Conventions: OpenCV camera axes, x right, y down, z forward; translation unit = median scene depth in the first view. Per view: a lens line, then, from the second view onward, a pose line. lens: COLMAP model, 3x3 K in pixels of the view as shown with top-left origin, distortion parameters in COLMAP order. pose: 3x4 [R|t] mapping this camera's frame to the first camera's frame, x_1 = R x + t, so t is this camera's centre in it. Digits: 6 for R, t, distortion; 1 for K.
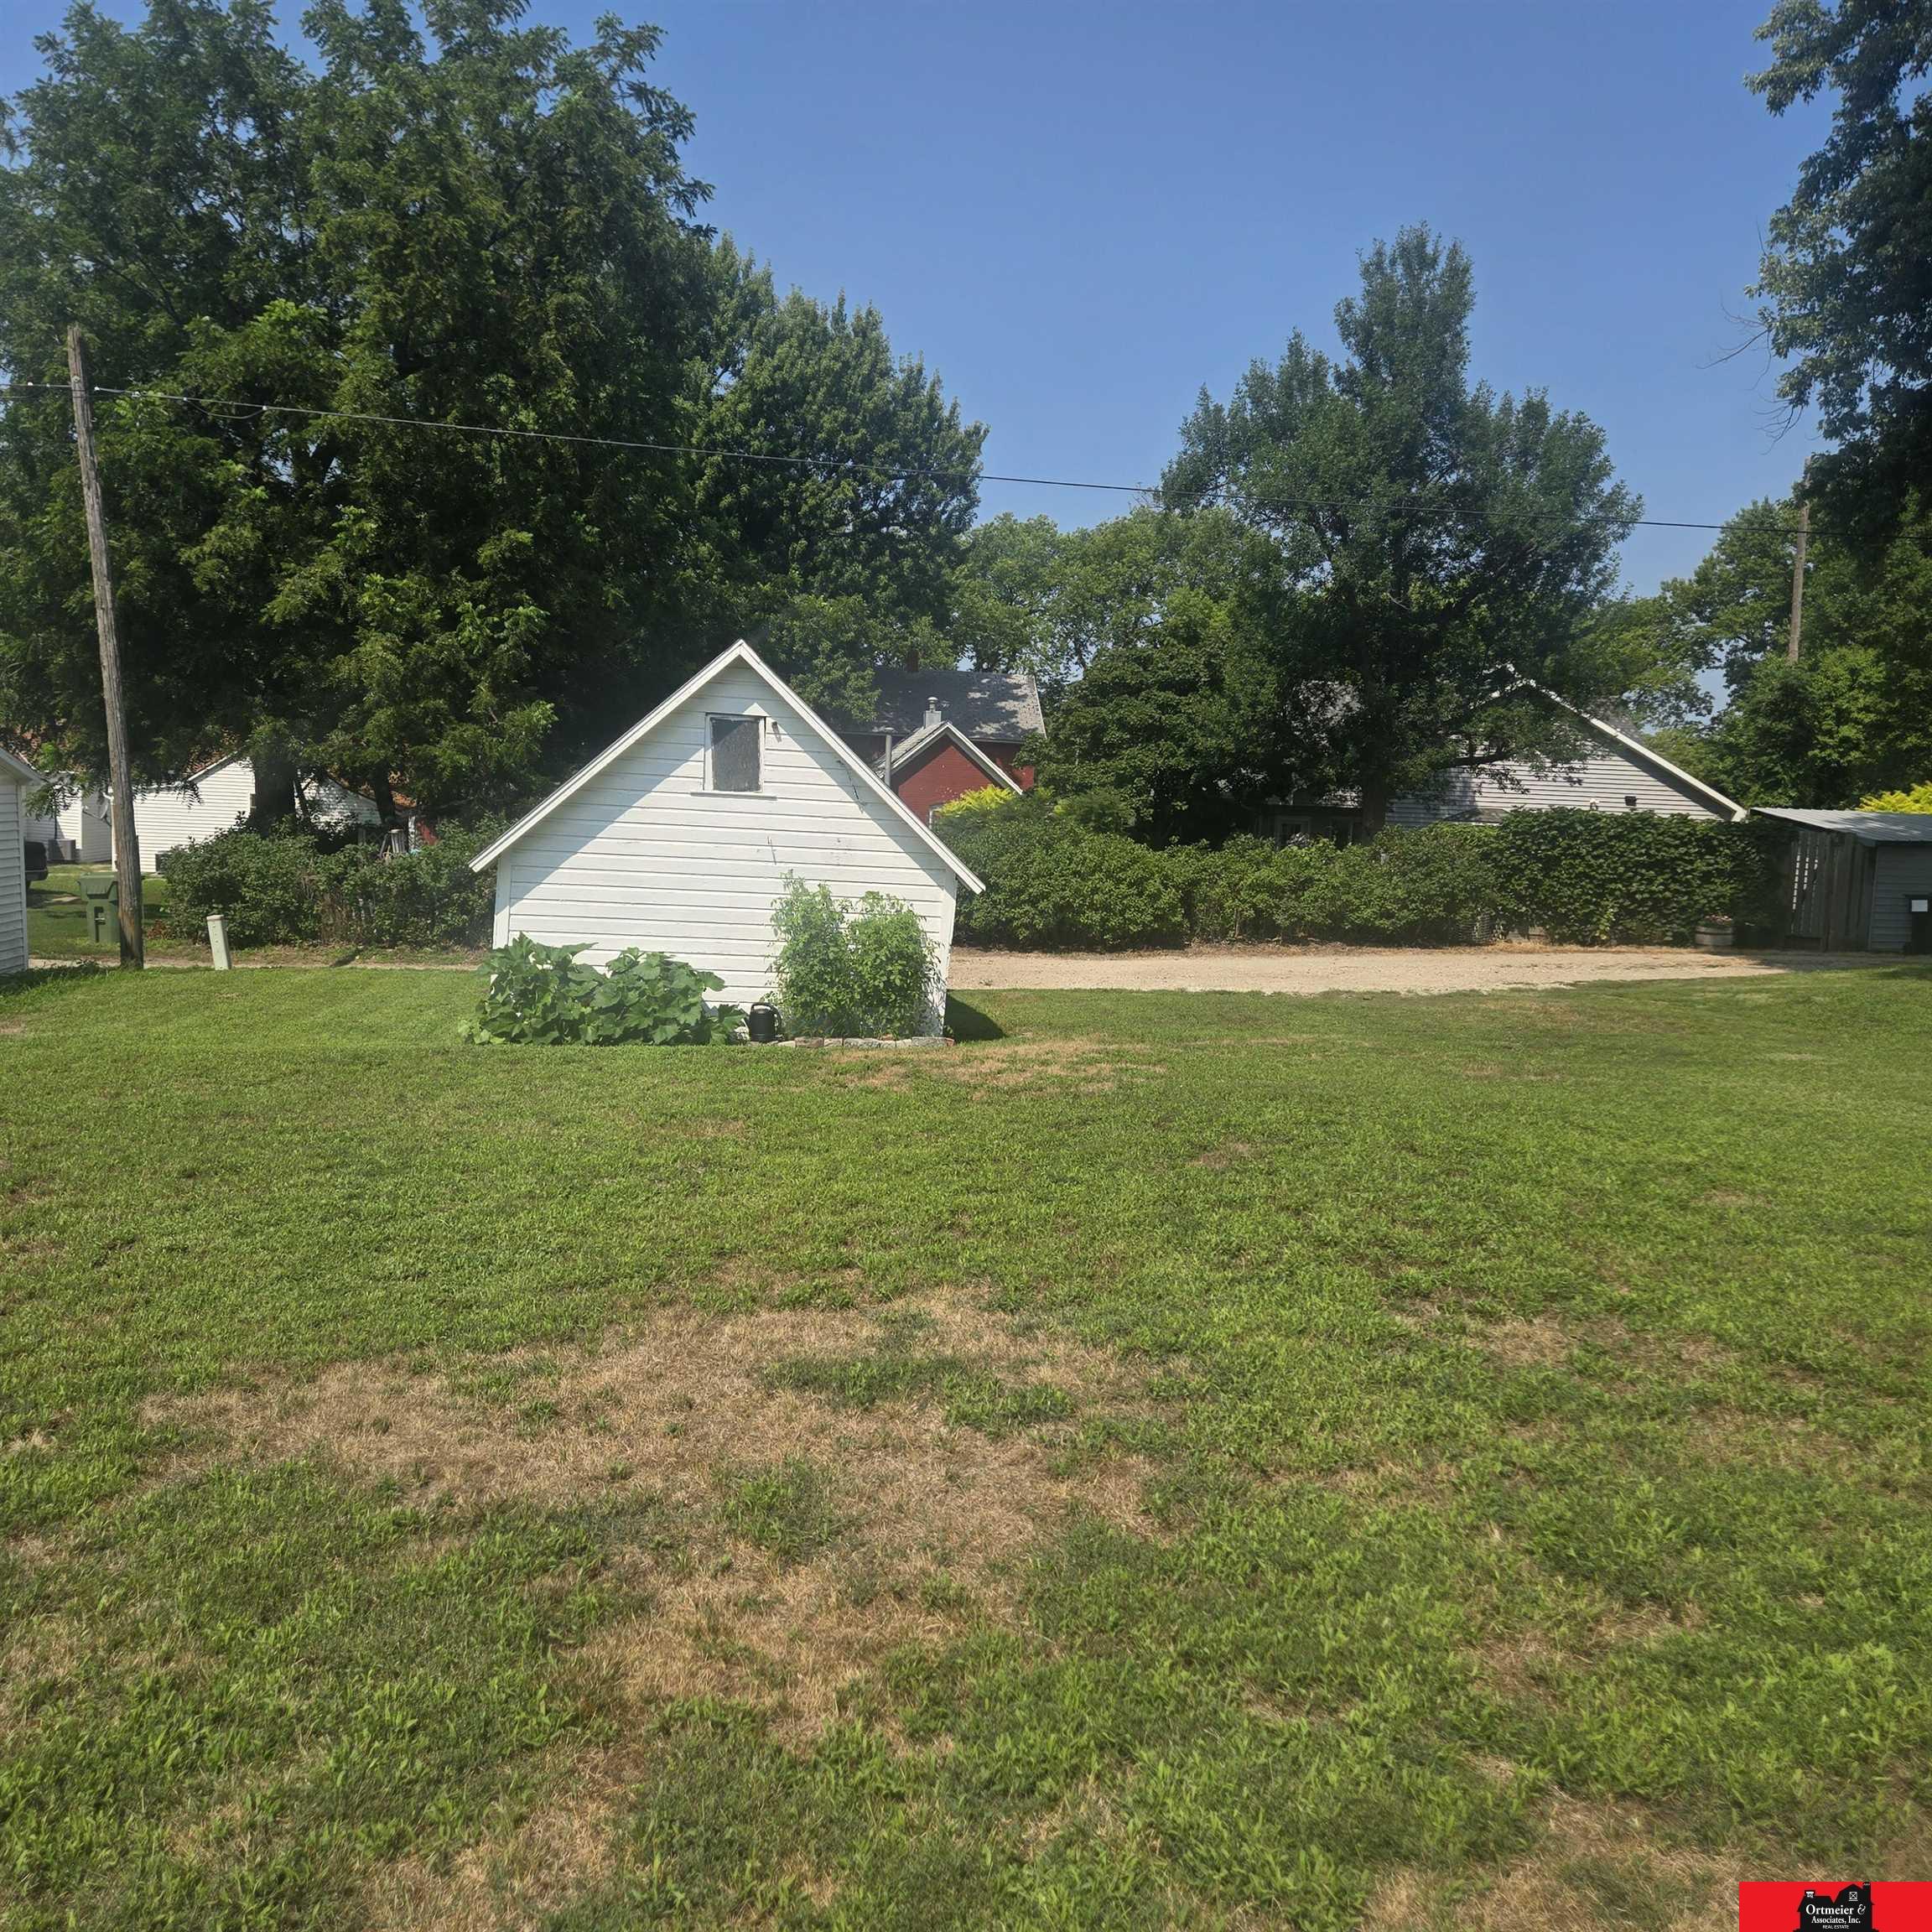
lens RADIAL K [[1712.5, 0, 966.9], [0, 1712.5, 992.3], [0, 0, 1]] dist [0.090251, -0.120778]
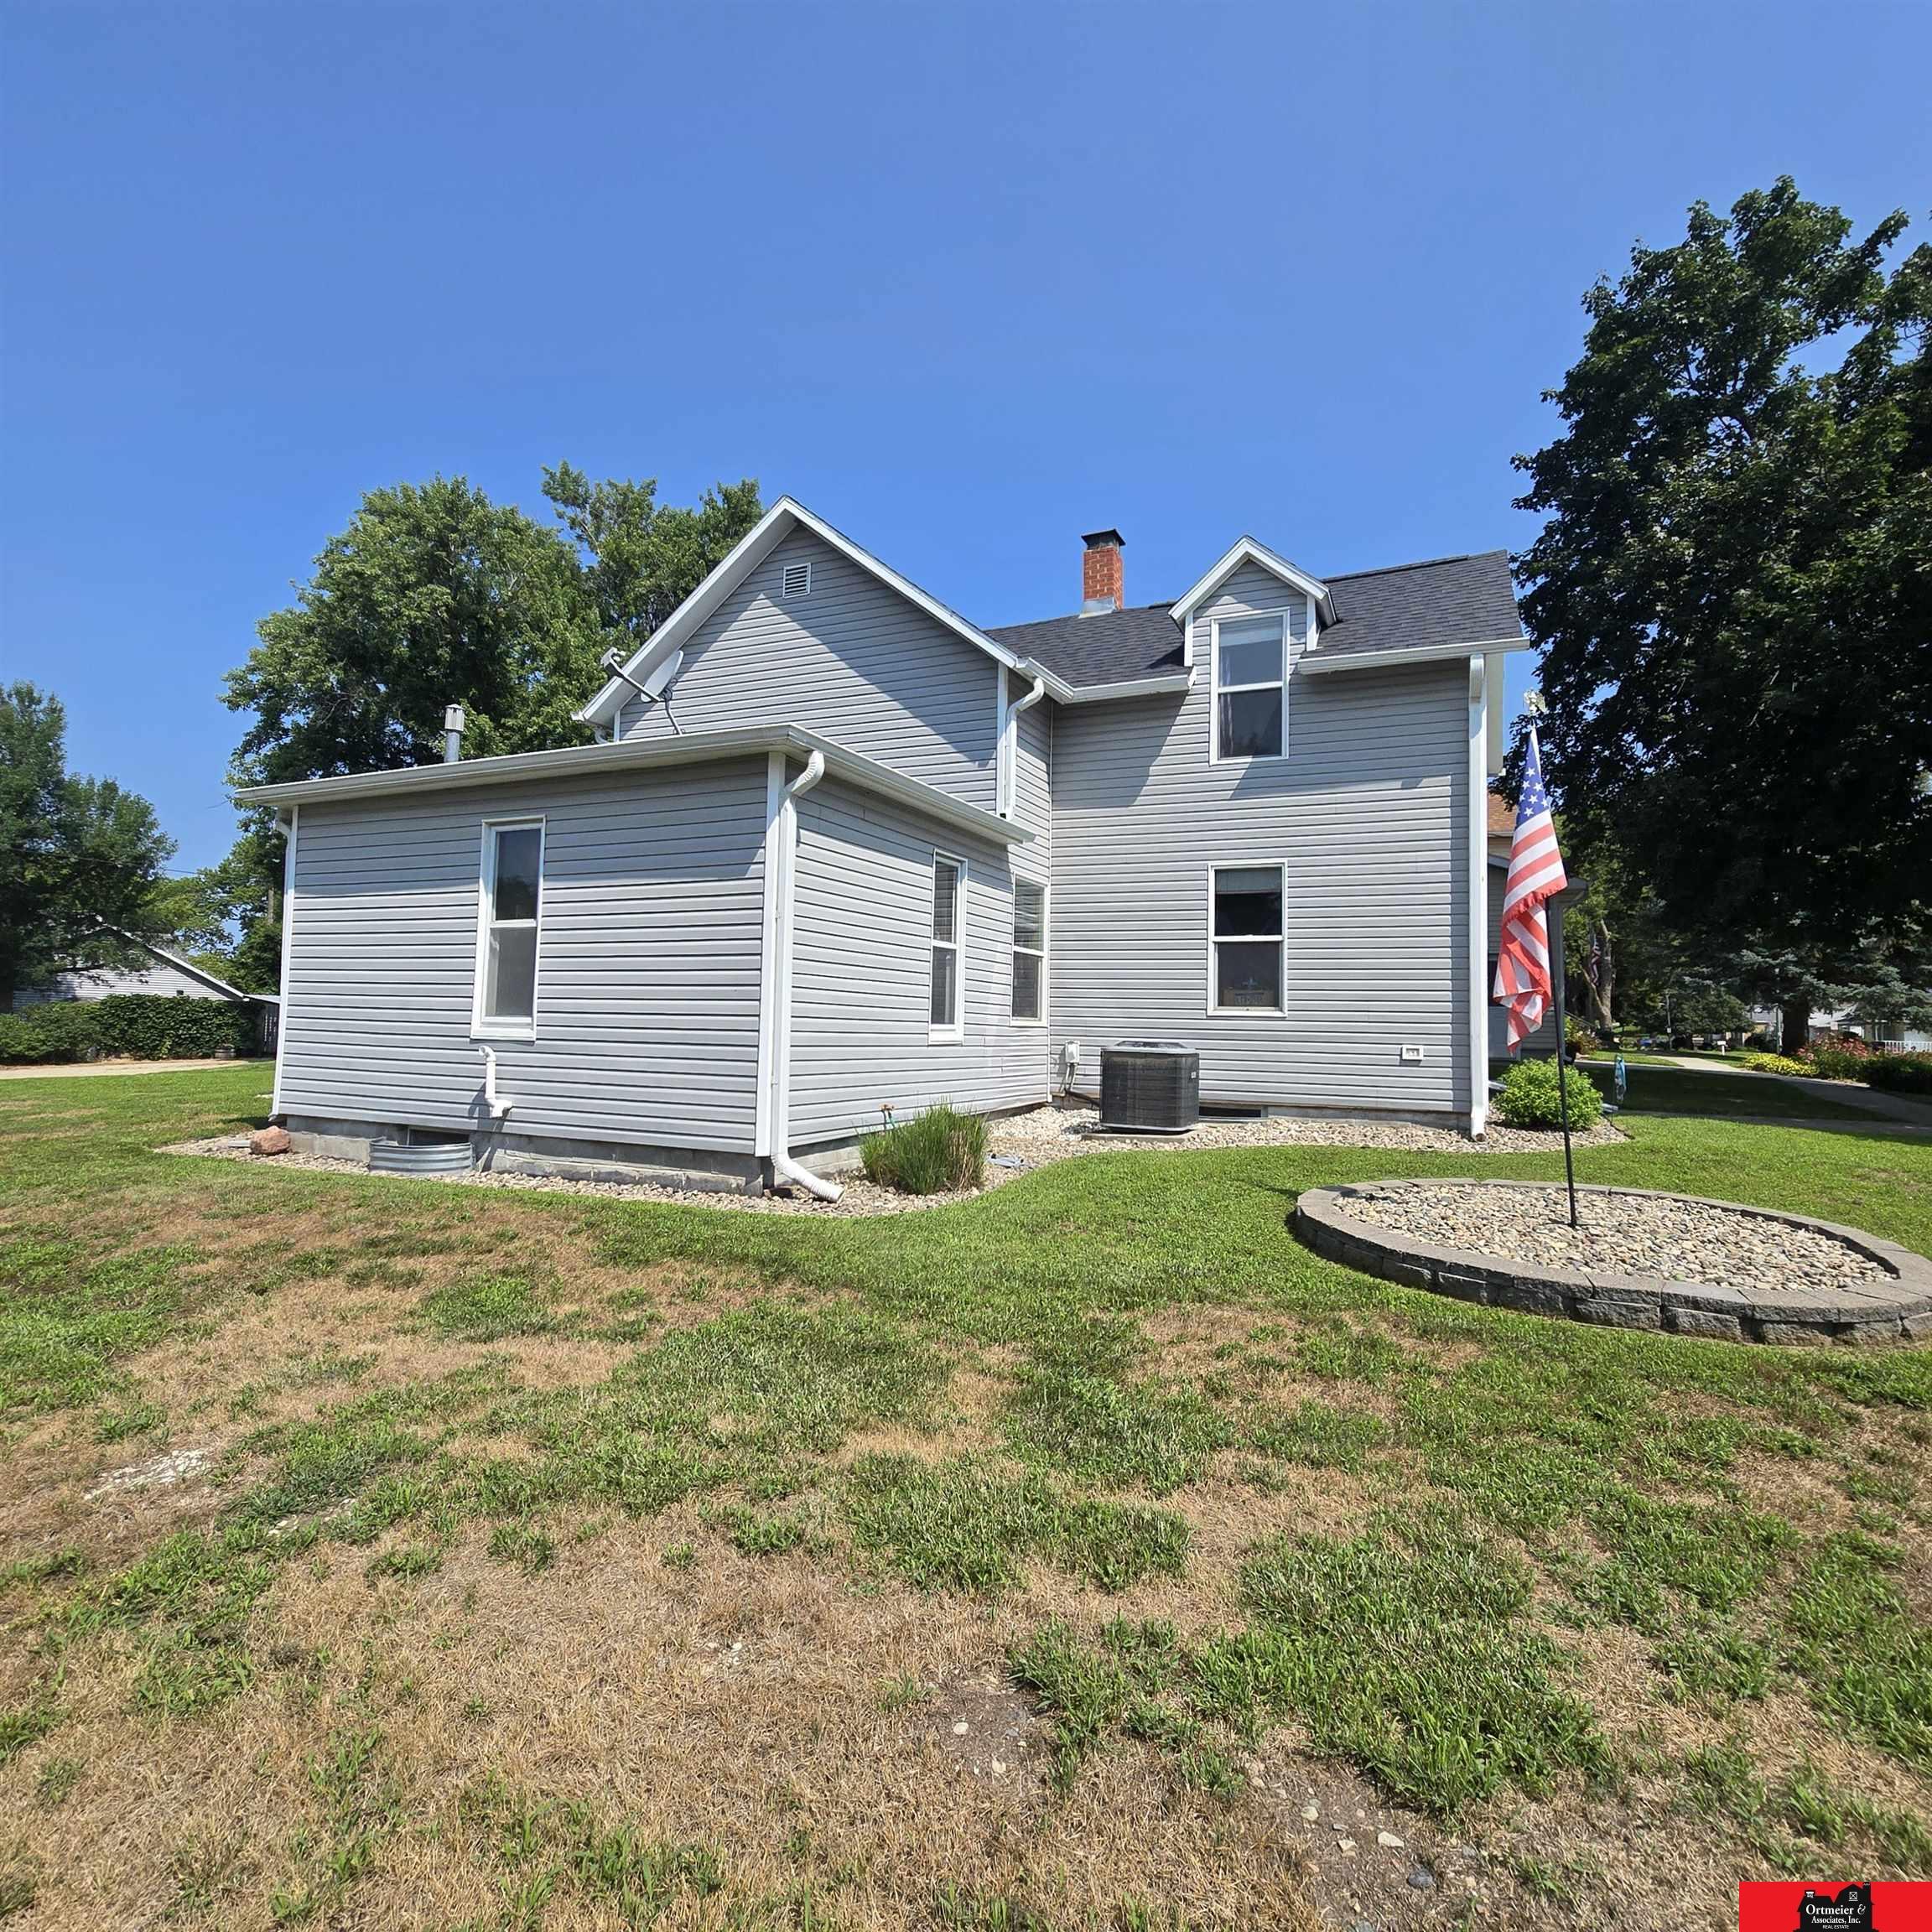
lens RADIAL K [[1053.2, 0, 969.1], [0, 1053.2, 975.7], [0, 0, 1]] dist [0.000997, 0.000836]
pose [[0.539298, 0.010223, 0.842053, -0.137869], [0.097994, 0.992371, -0.074808, 0.048255], [-0.836394, 0.122860, 0.534182, -0.385150]]
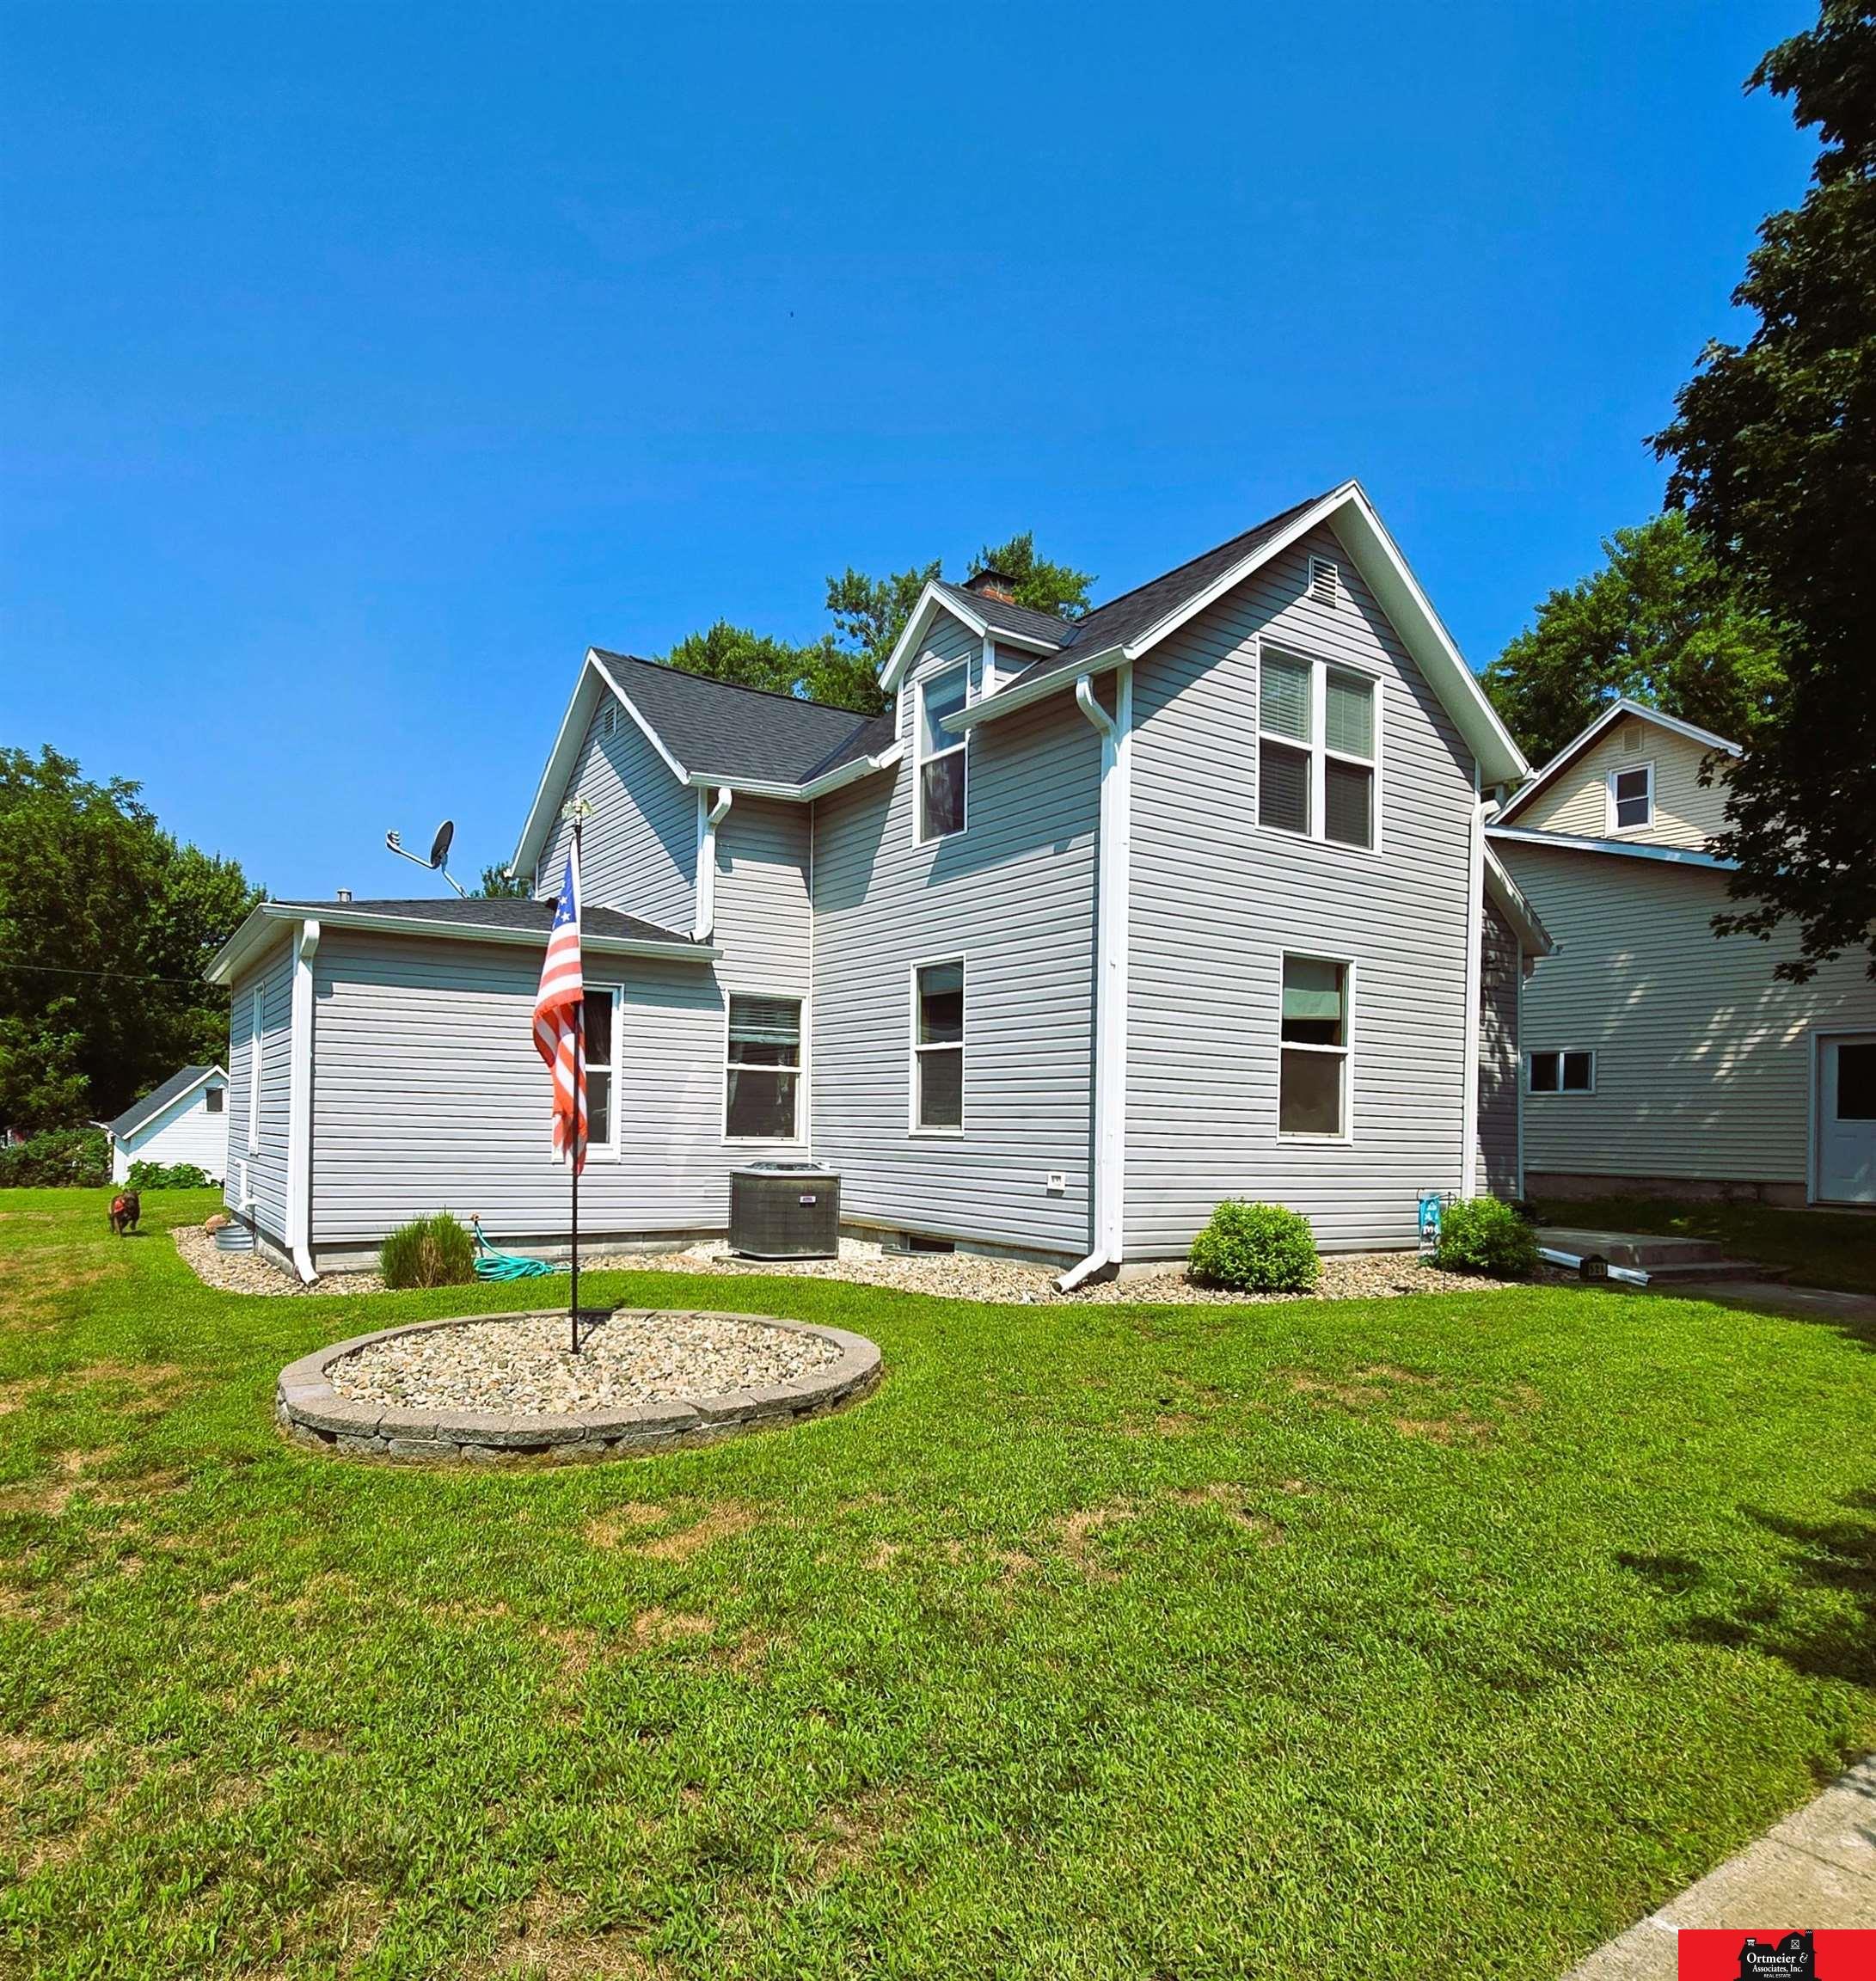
lens RADIAL K [[1205.4, 0, 779.8], [0, 1205.4, 1112.4], [0, 0, 1]] dist [0.002940, 0.000247]
pose [[0.927916, -0.019644, 0.372272, 0.000936], [0.061984, 0.992840, -0.102109, 0.066208], [-0.367600, 0.117823, 0.922490, -0.541651]]
